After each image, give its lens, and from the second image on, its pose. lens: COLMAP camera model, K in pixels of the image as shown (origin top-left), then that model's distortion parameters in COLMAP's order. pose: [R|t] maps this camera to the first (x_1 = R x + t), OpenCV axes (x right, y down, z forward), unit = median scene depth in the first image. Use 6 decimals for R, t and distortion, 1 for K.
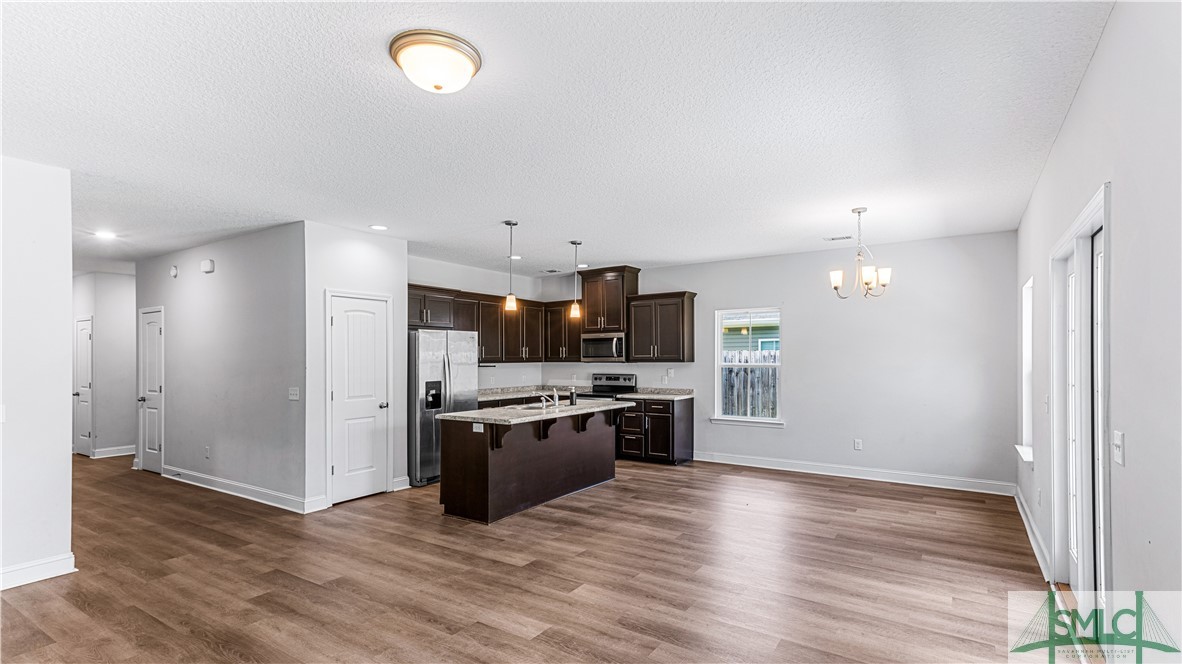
lens RADIAL K [[555.2, 0, 592.5], [0, 555.2, 350.8], [0, 0, 1]] dist [0.002845, 0.000150]
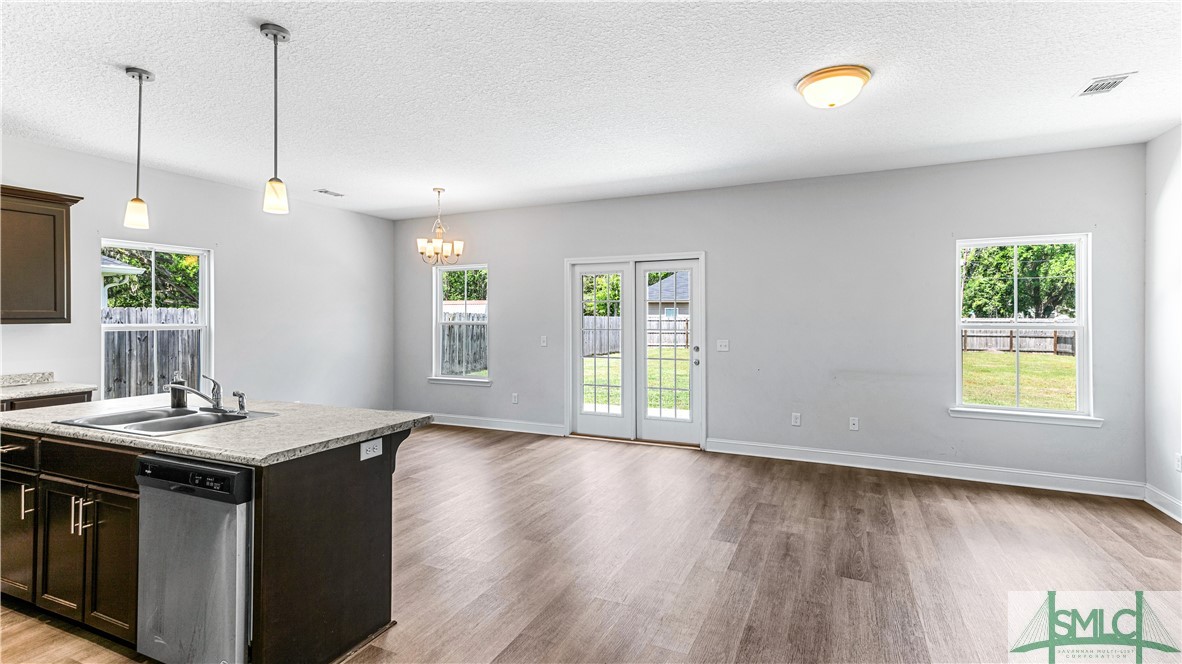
lens RADIAL K [[547.9, 0, 602.2], [0, 547.9, 315.2], [0, 0, 1]] dist [0.003936, 0.000862]
pose [[-0.170337, 0.005145, 0.985372, -0.493730], [-0.008042, 0.999946, -0.006611, 0.013106], [-0.985353, -0.009051, -0.170287, 0.596811]]
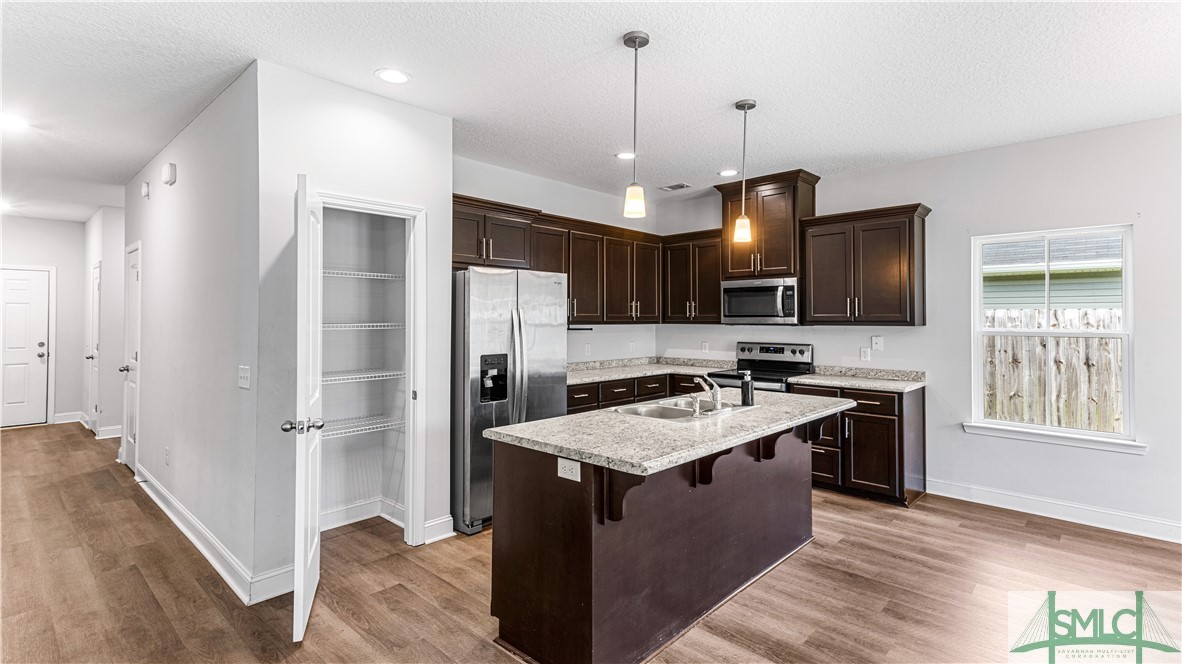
lens RADIAL K [[557.0, 0, 586.8], [0, 557.0, 309.5], [0, 0, 1]] dist [0.002910, 0.000576]
pose [[0.986396, 0.003863, -0.164341, -0.080209], [-0.004573, 0.999982, -0.003946, 0.007709], [0.164323, 0.004644, 0.986396, 0.378859]]
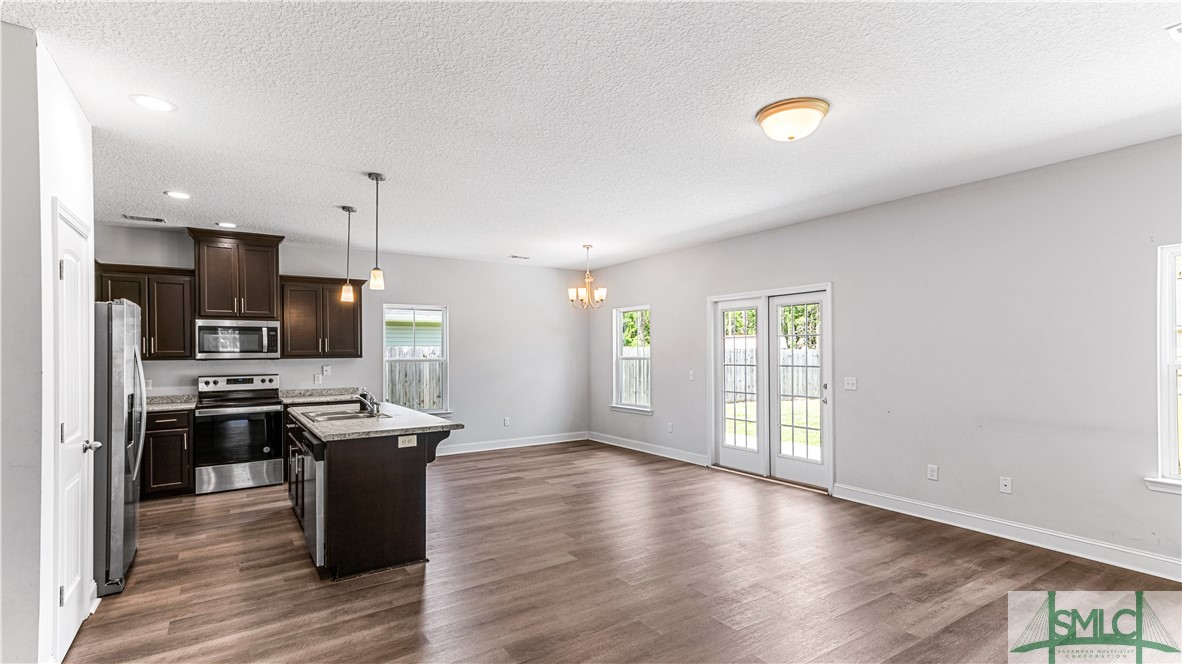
lens RADIAL K [[555.2, 0, 592.5], [0, 555.2, 350.8], [0, 0, 1]] dist [0.002845, 0.000150]
pose [[0.379209, 0.001547, 0.925310, -0.554967], [-0.004470, 0.999990, 0.000160, 0.008082], [-0.925300, -0.004196, 0.379213, 0.320332]]
